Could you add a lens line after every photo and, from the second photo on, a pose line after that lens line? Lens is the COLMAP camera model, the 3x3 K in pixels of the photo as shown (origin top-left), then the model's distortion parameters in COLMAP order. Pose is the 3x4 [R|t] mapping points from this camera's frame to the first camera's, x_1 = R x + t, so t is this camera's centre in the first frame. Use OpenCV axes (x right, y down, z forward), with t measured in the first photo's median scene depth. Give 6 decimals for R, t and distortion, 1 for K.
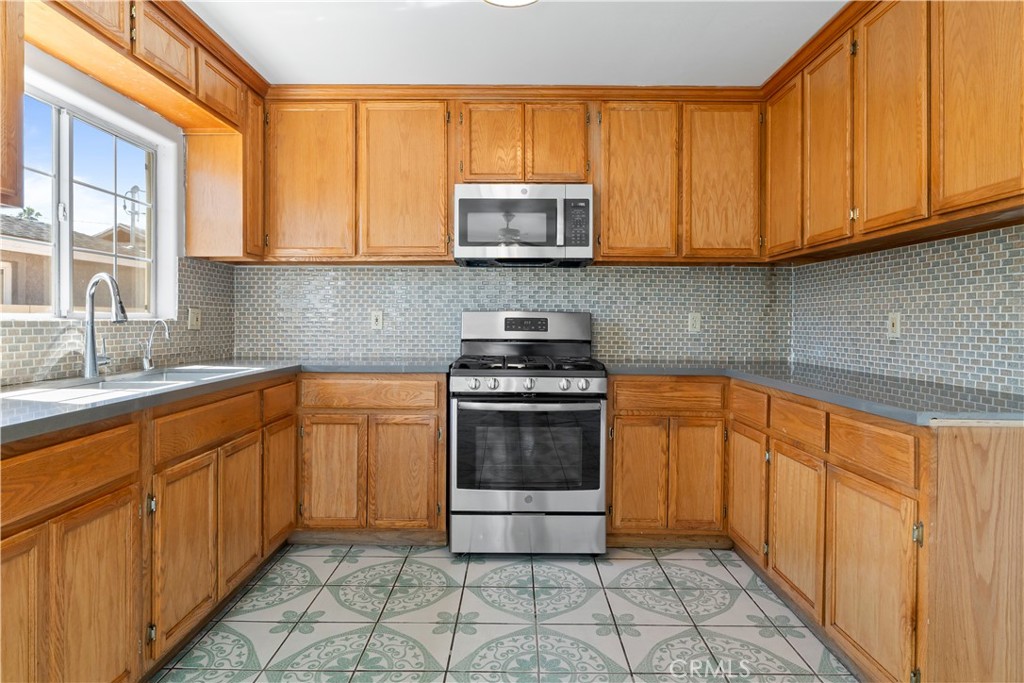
lens RADIAL K [[576.5, 0, 506.7], [0, 576.5, 323.7], [0, 0, 1]] dist [-0.044285, 0.006989]
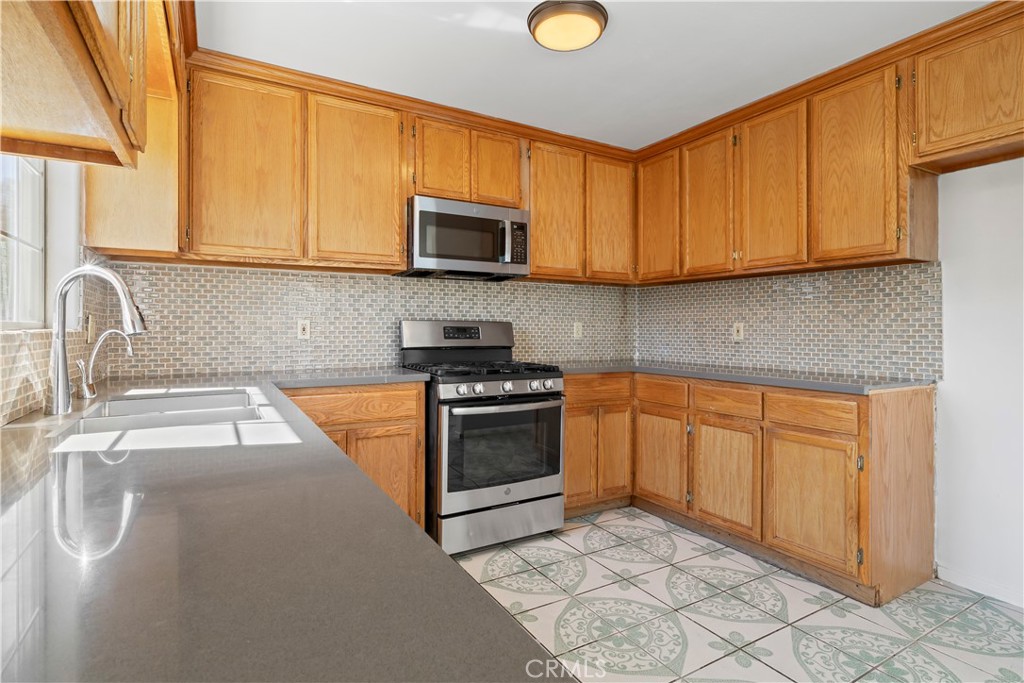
lens RADIAL K [[528.6, 0, 502.2], [0, 528.6, 324.0], [0, 0, 1]] dist [0.000802, 0.000146]
pose [[0.850931, -0.000543, 0.525277, -0.454275], [0.005257, 0.999958, -0.007482, -0.007798], [-0.525251, 0.009128, 0.850898, 0.122715]]
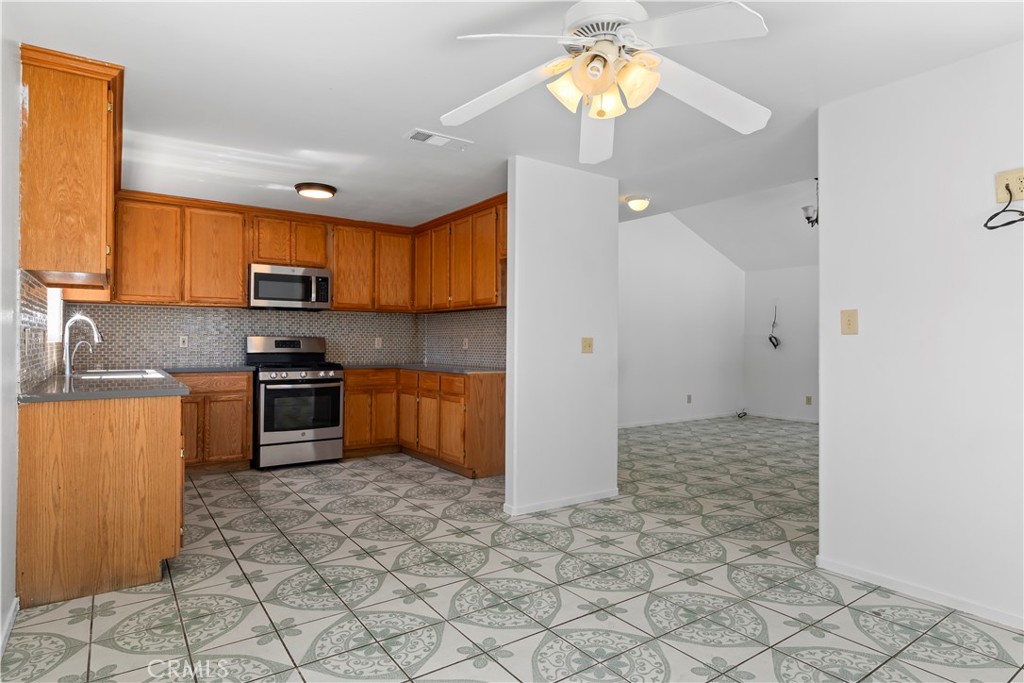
lens RADIAL K [[576.5, 0, 526.0], [0, 576.5, 345.8], [0, 0, 1]] dist [-0.044285, 0.006989]
pose [[0.801956, -0.004827, 0.597363, -0.459433], [0.004337, 0.999988, 0.002258, 0.006364], [-0.597367, 0.000780, 0.801968, -0.894027]]
